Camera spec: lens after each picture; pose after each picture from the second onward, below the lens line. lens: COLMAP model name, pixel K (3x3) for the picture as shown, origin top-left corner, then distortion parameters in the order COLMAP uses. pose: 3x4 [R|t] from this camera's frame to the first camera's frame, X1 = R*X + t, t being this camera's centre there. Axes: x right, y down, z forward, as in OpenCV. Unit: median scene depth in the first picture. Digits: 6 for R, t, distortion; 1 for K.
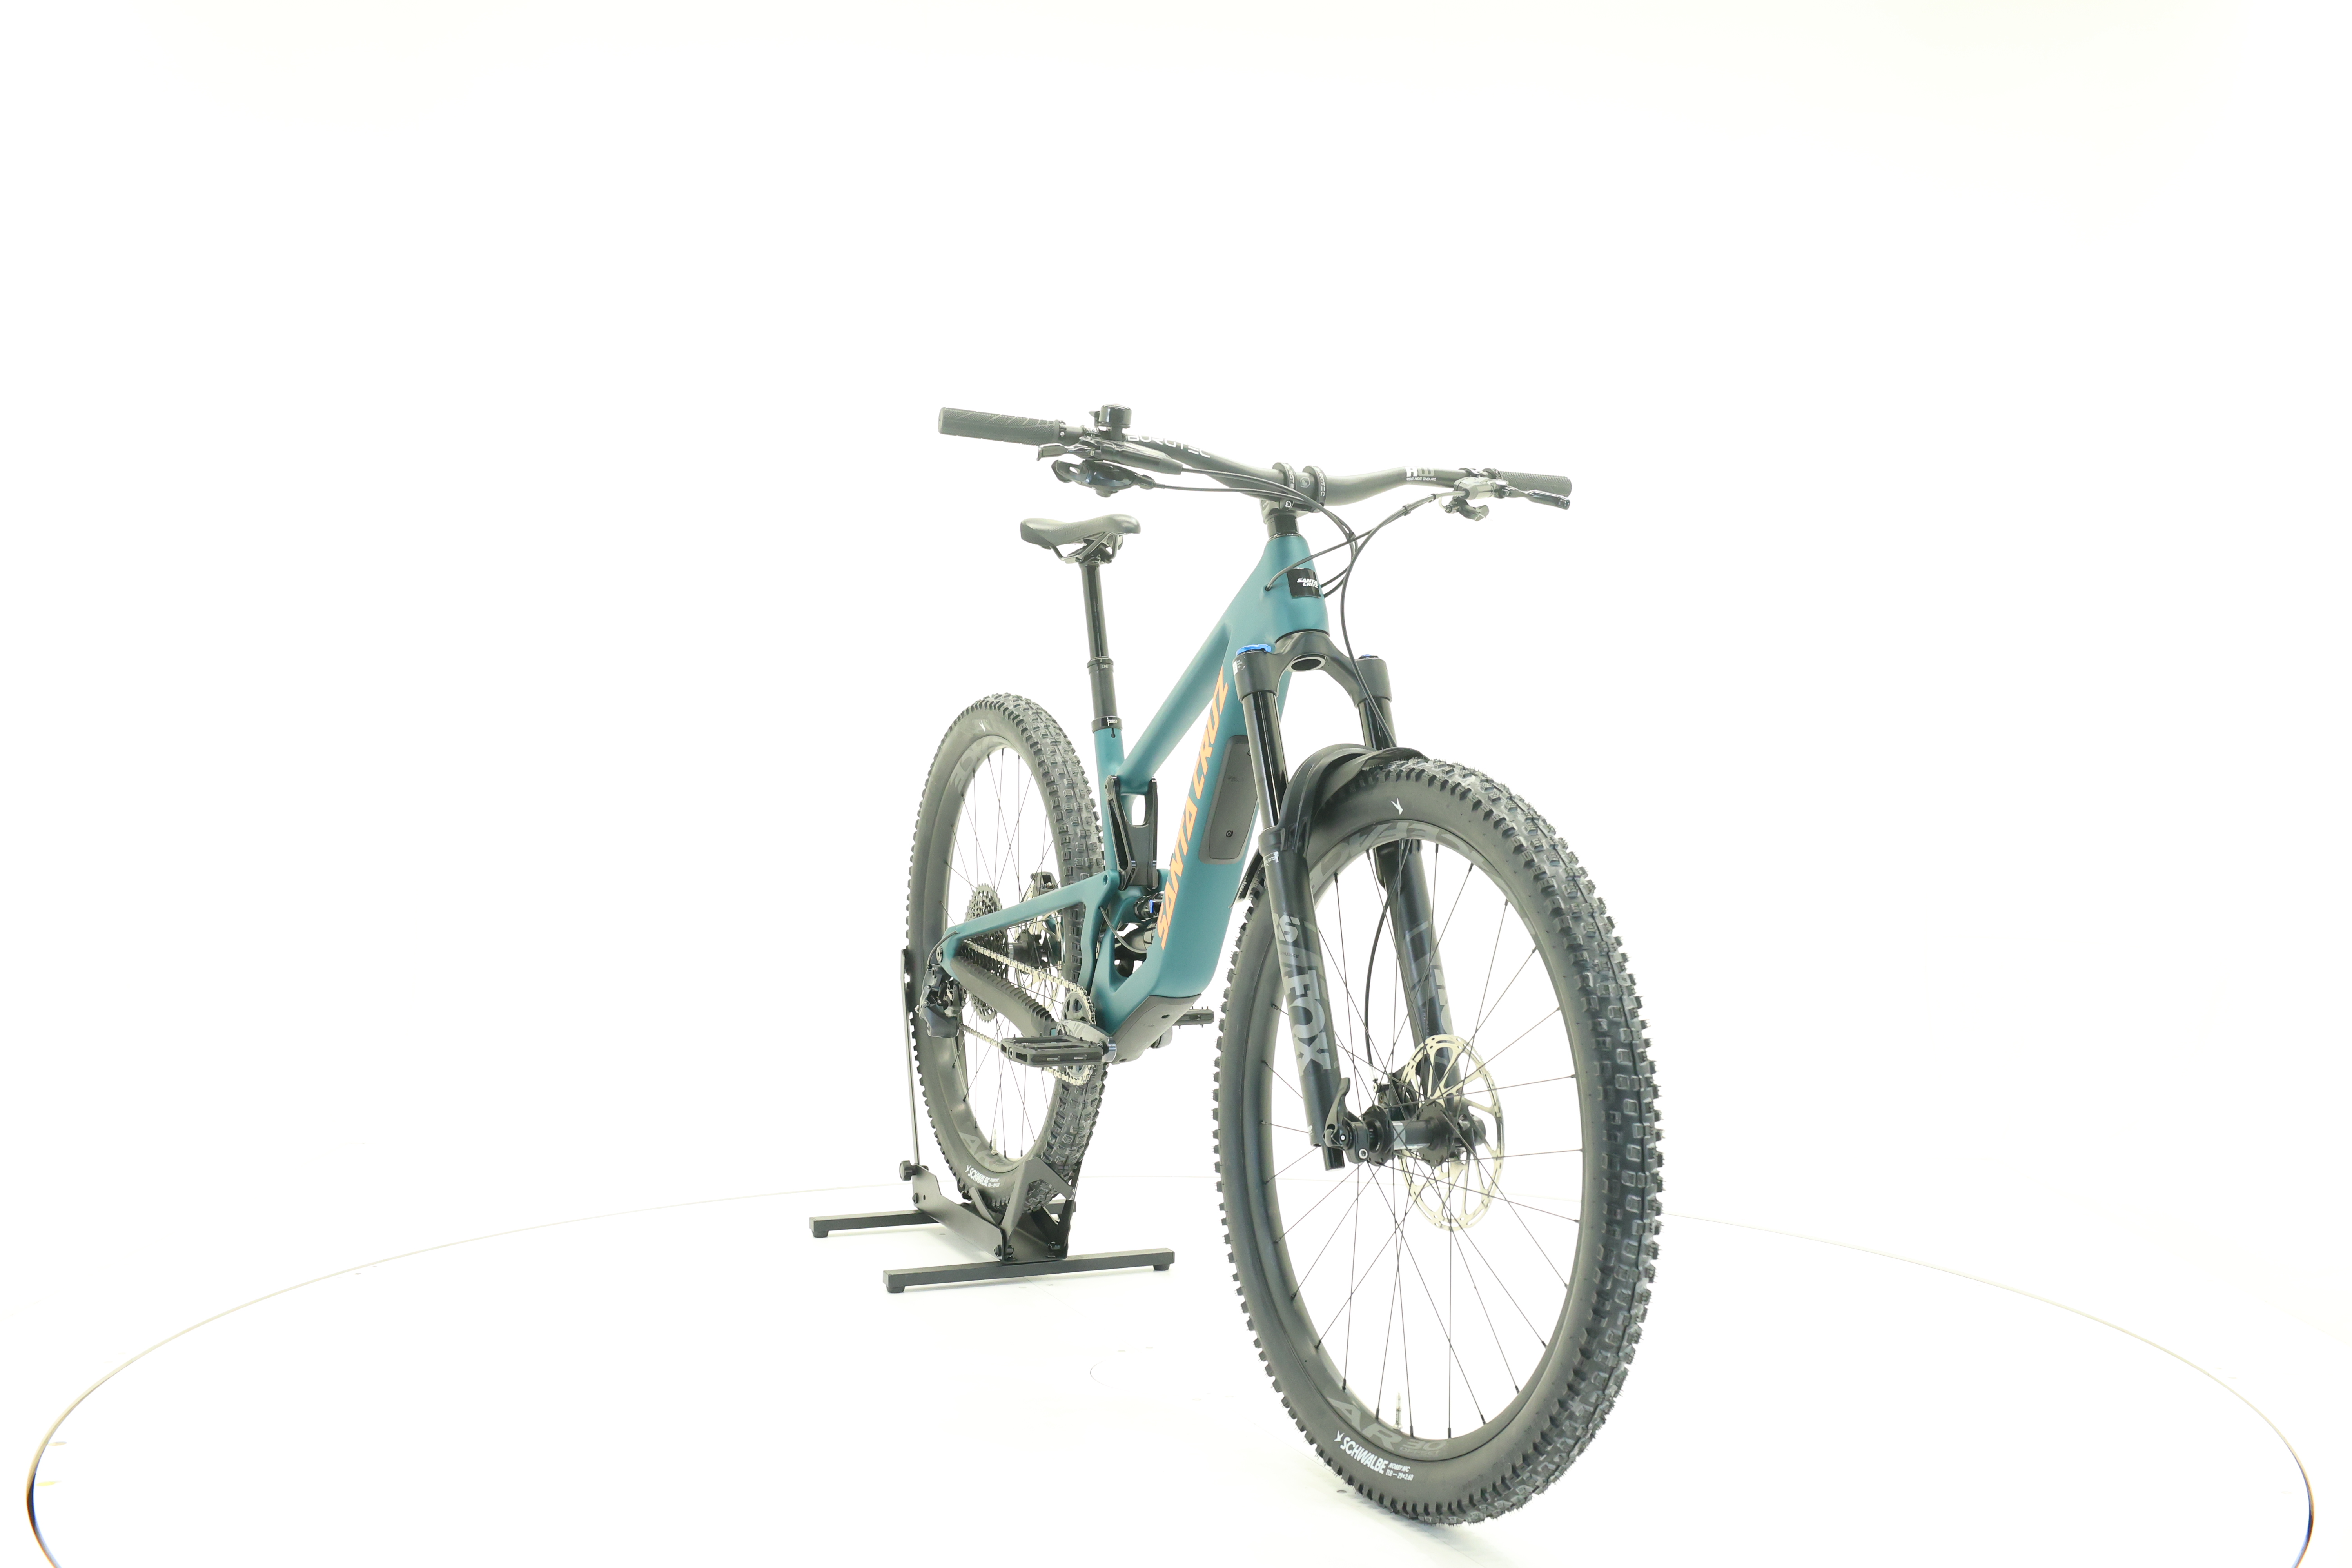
lens RADIAL K [[2461.0, 0, 1156.3], [0, 2461.0, 778.8], [0, 0, 1]] dist [-0.011618, 0.000000]
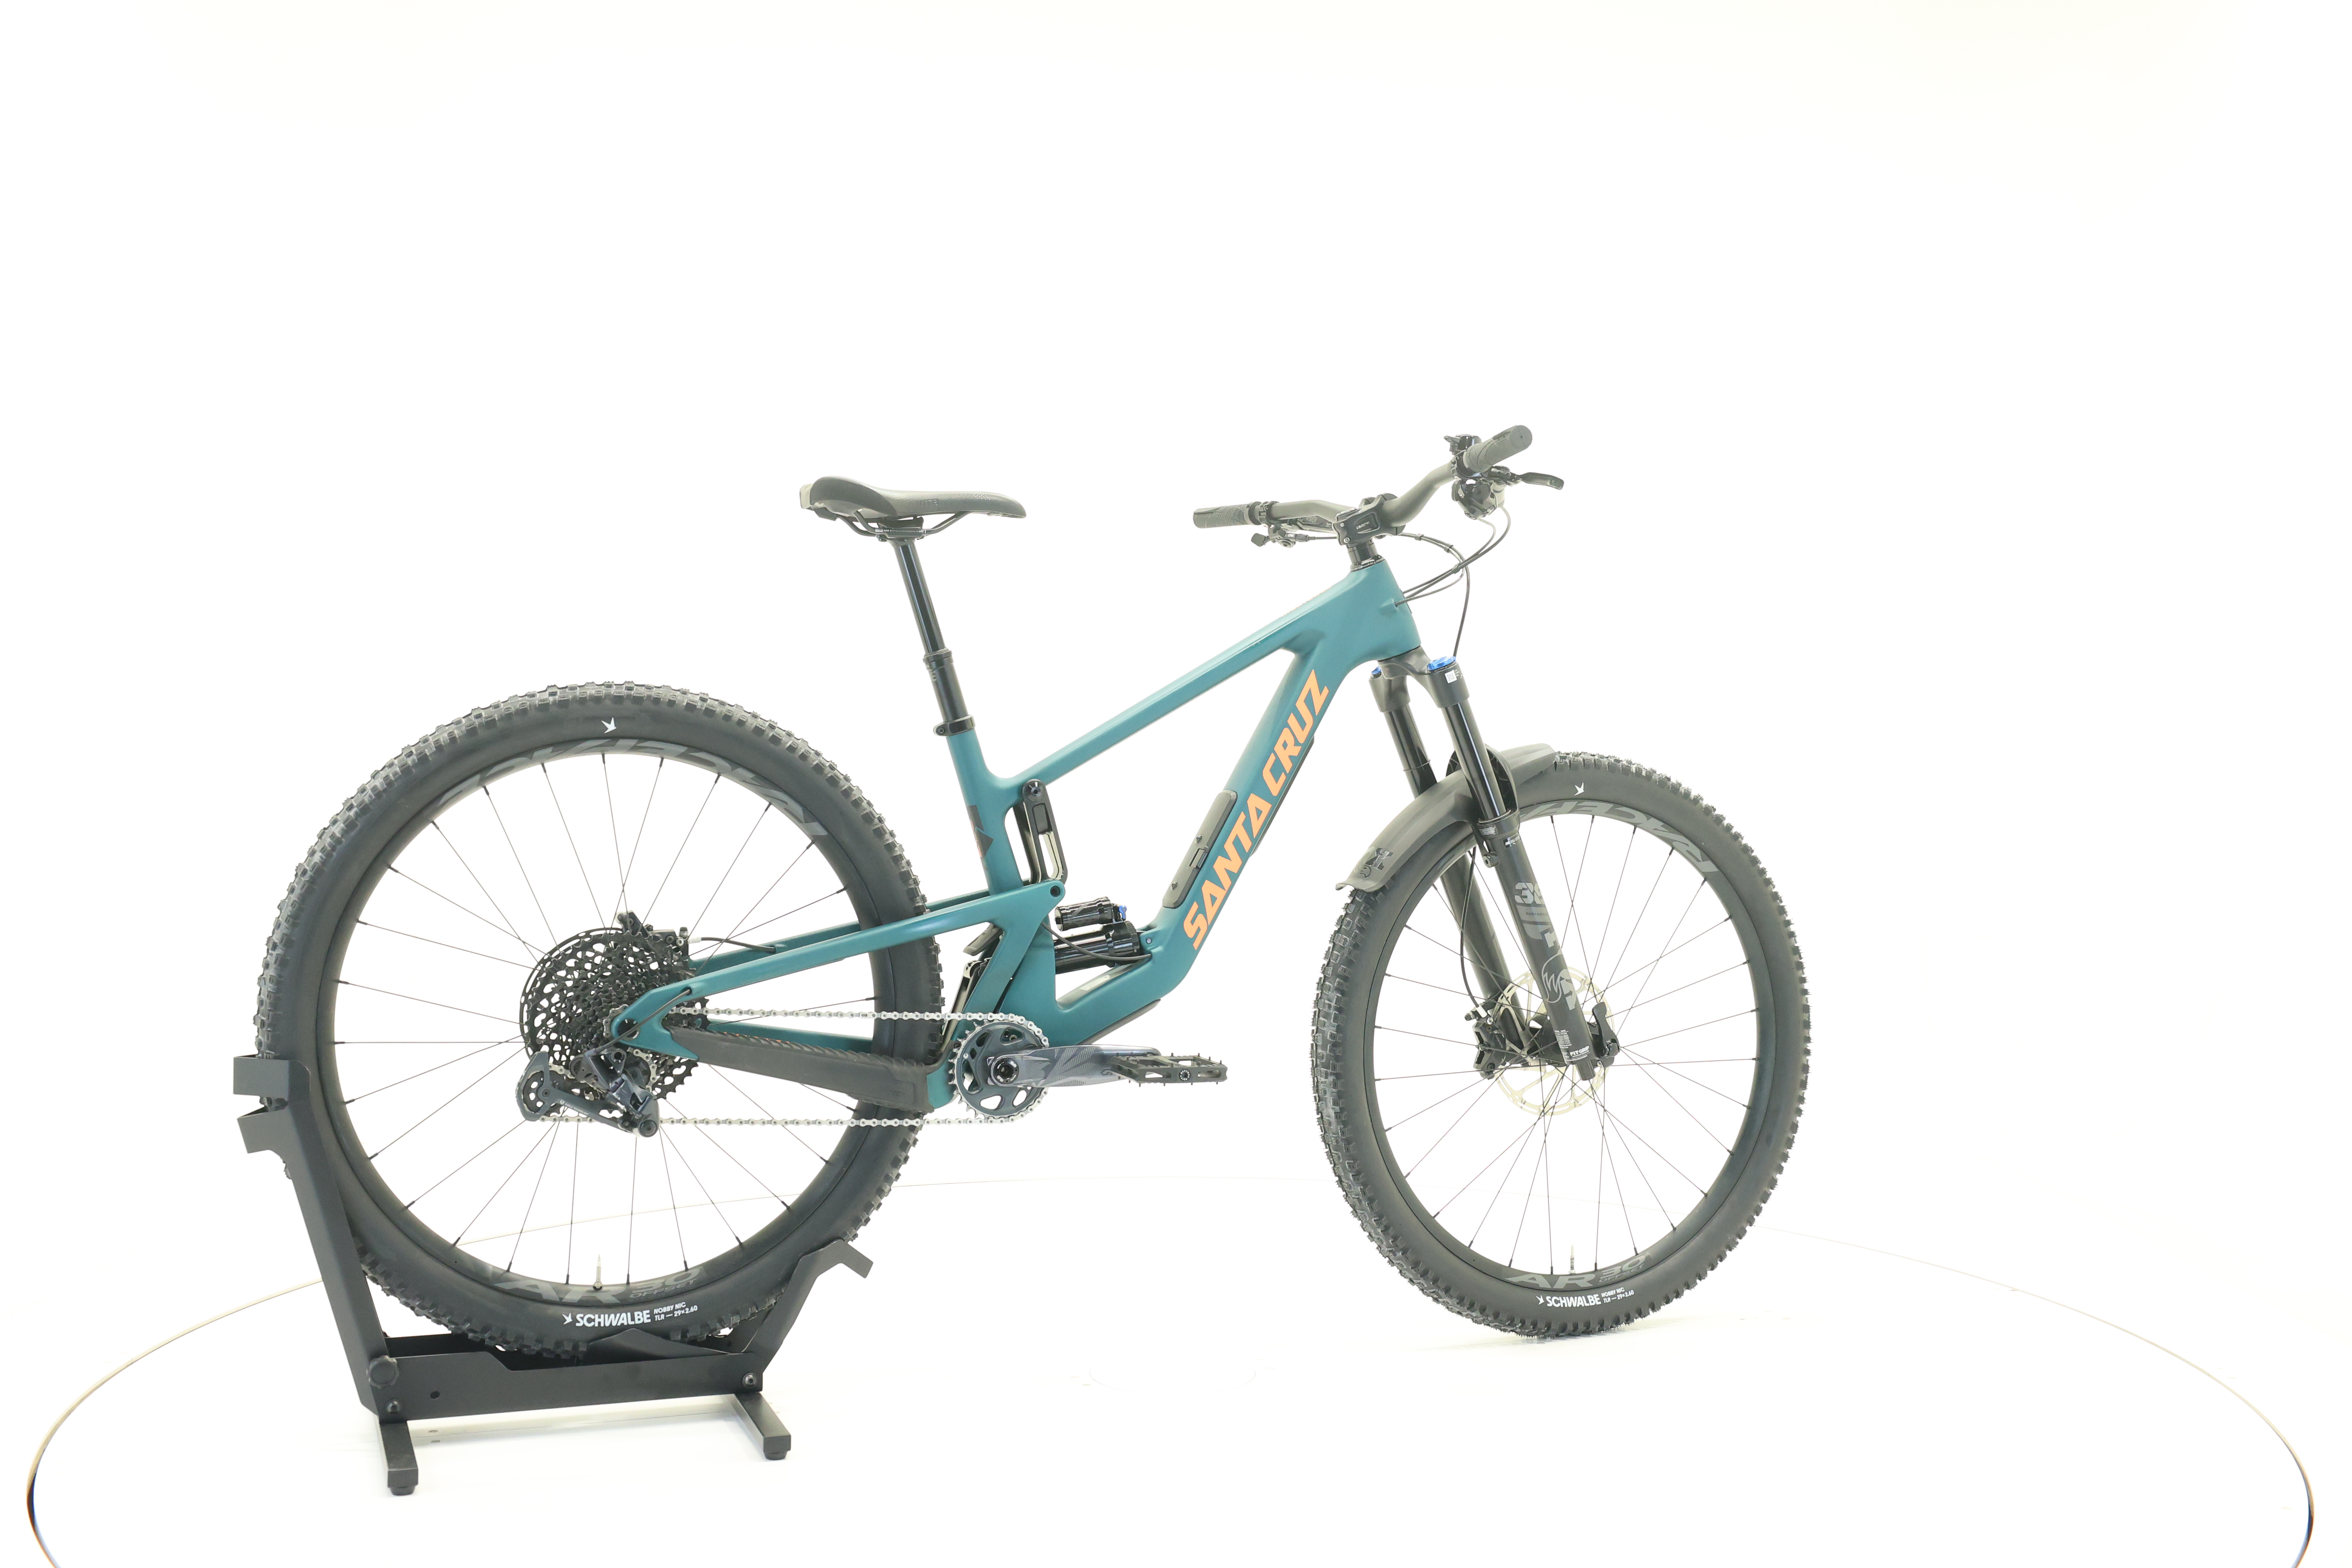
lens RADIAL K [[2461.0, 0, 1172.3], [0, 2461.0, 784.2], [0, 0, 1]] dist [-0.011618, 0.000000]
pose [[0.039993, -0.029679, 0.998759, -1.112888], [0.016132, 0.999448, 0.029053, -0.030262], [-0.999070, 0.014951, 0.040449, 1.079748]]
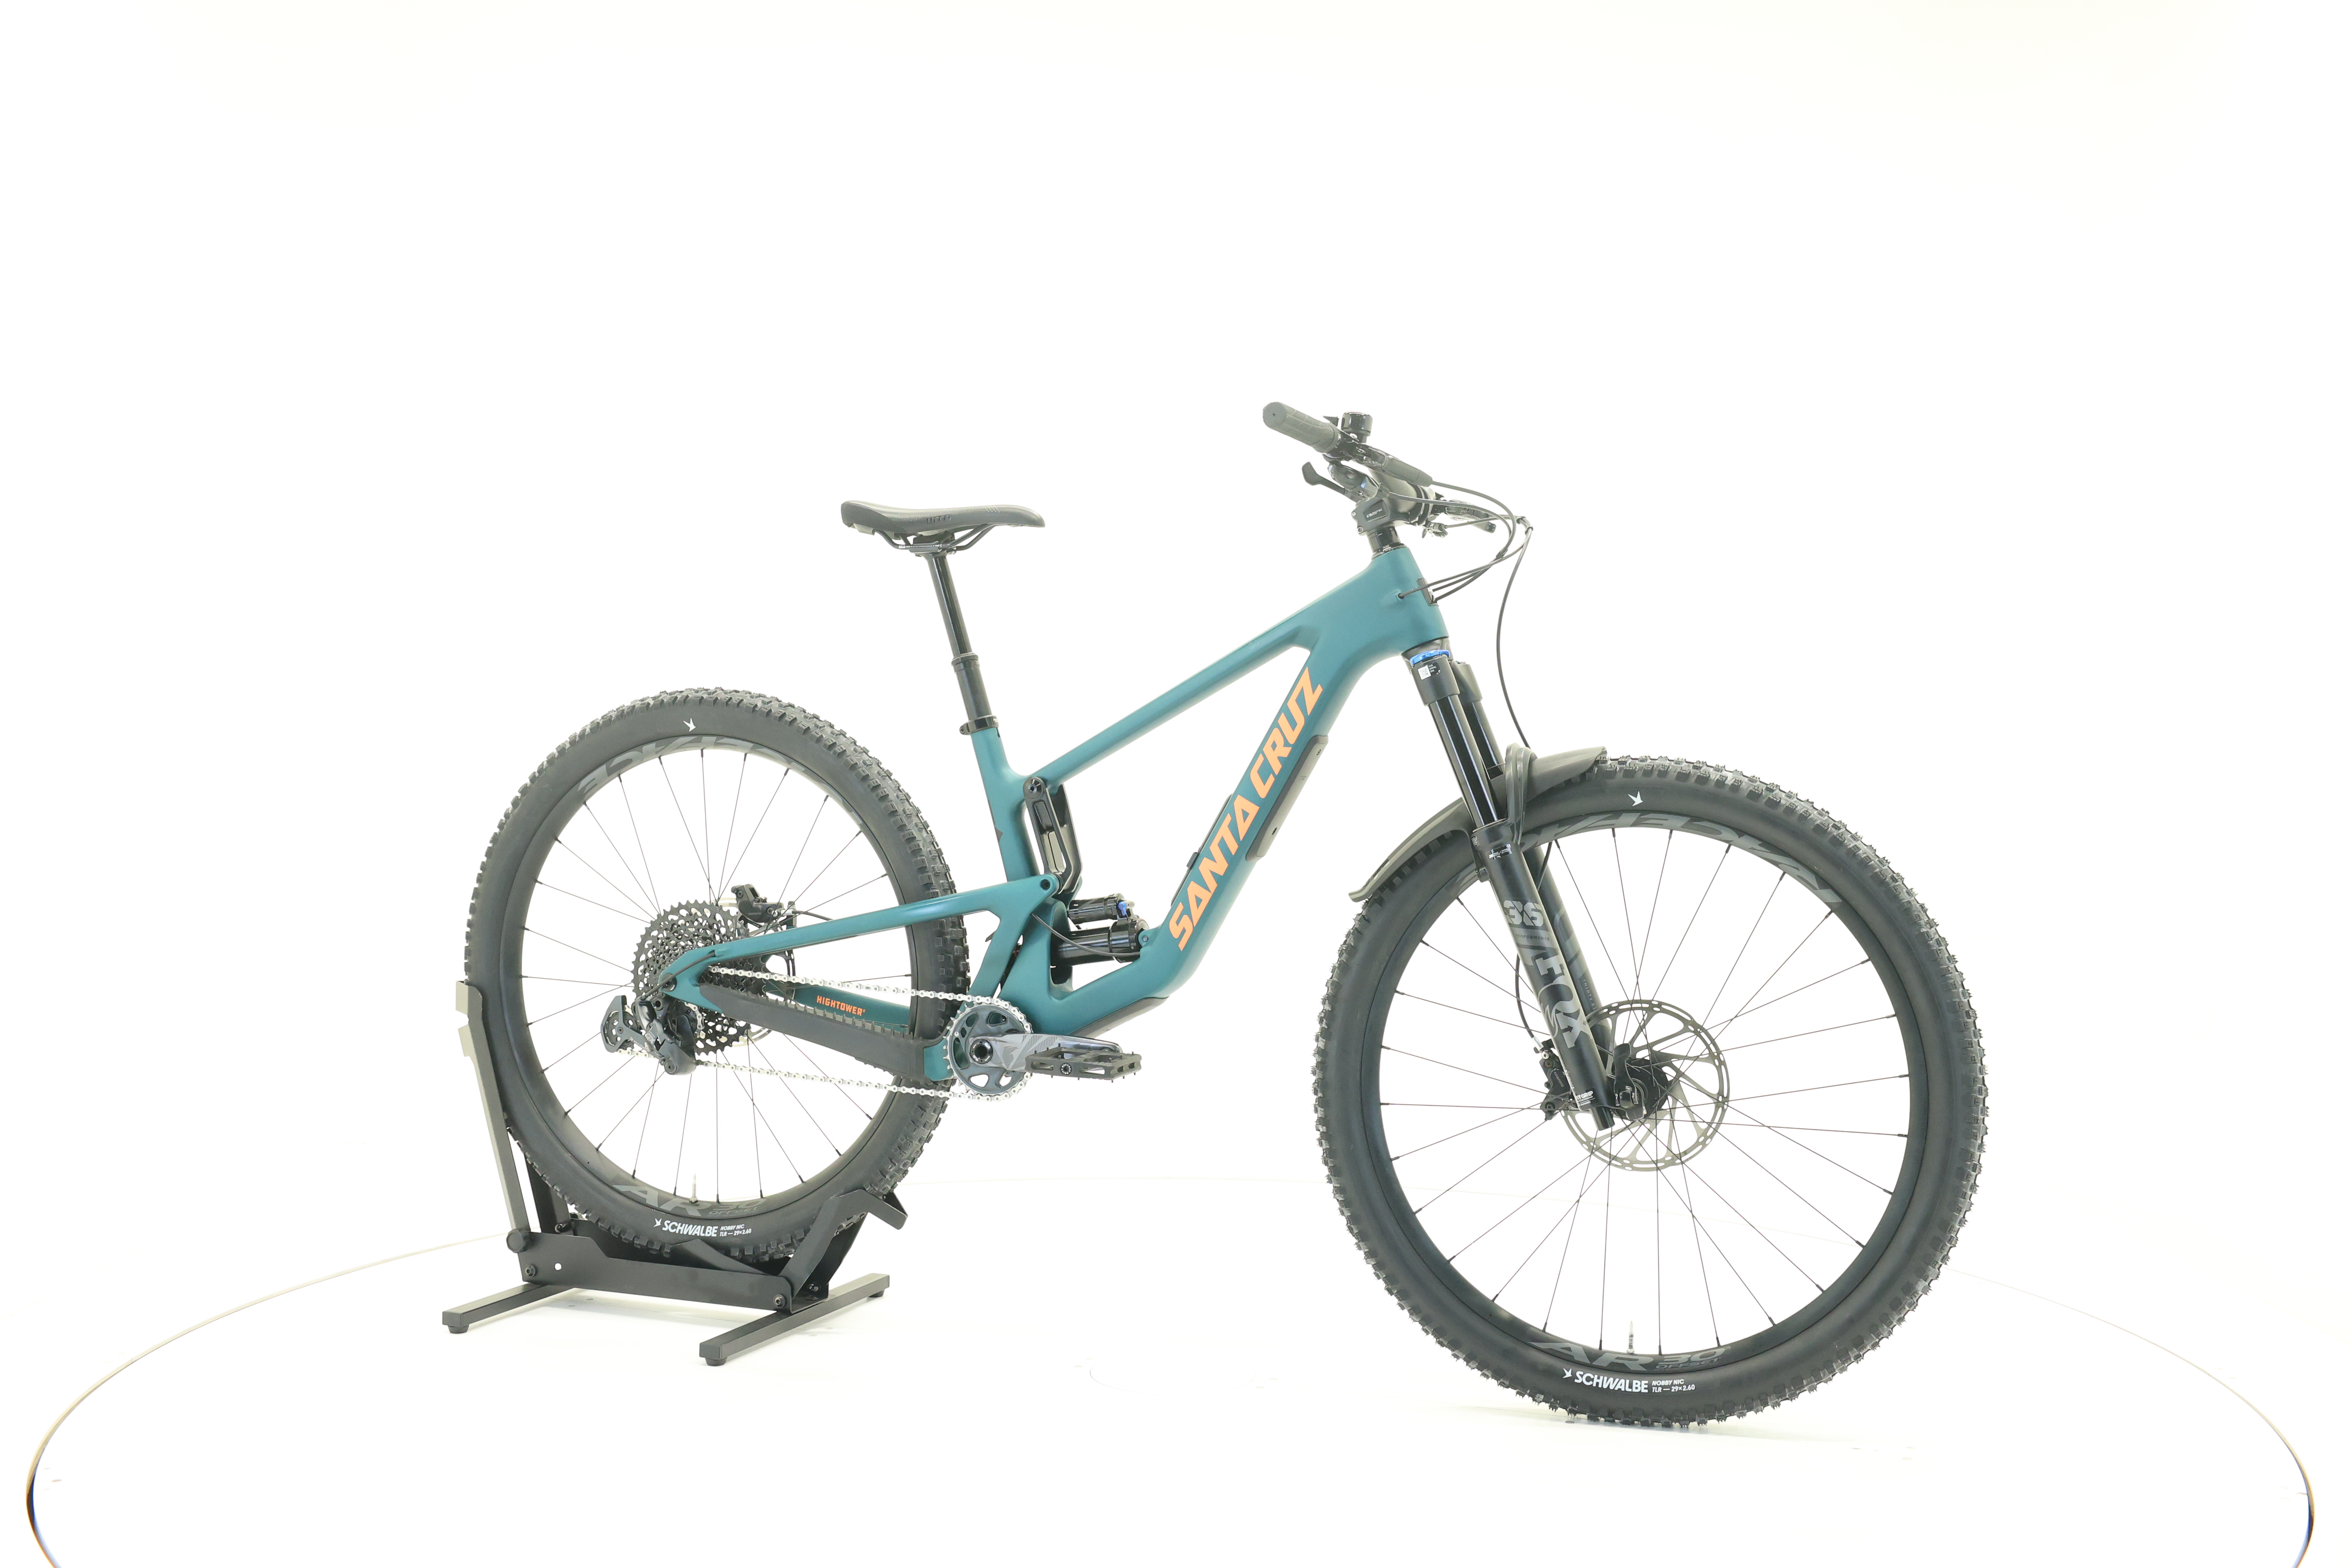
lens RADIAL K [[2461.0, 0, 1169.4], [0, 2461.0, 780.6], [0, 0, 1]] dist [-0.011618, 0.000000]
pose [[0.703812, -0.017763, 0.710164, -0.790278], [0.013460, 0.999841, 0.011668, -0.012274], [-0.710258, 0.001347, 0.703940, 0.335161]]
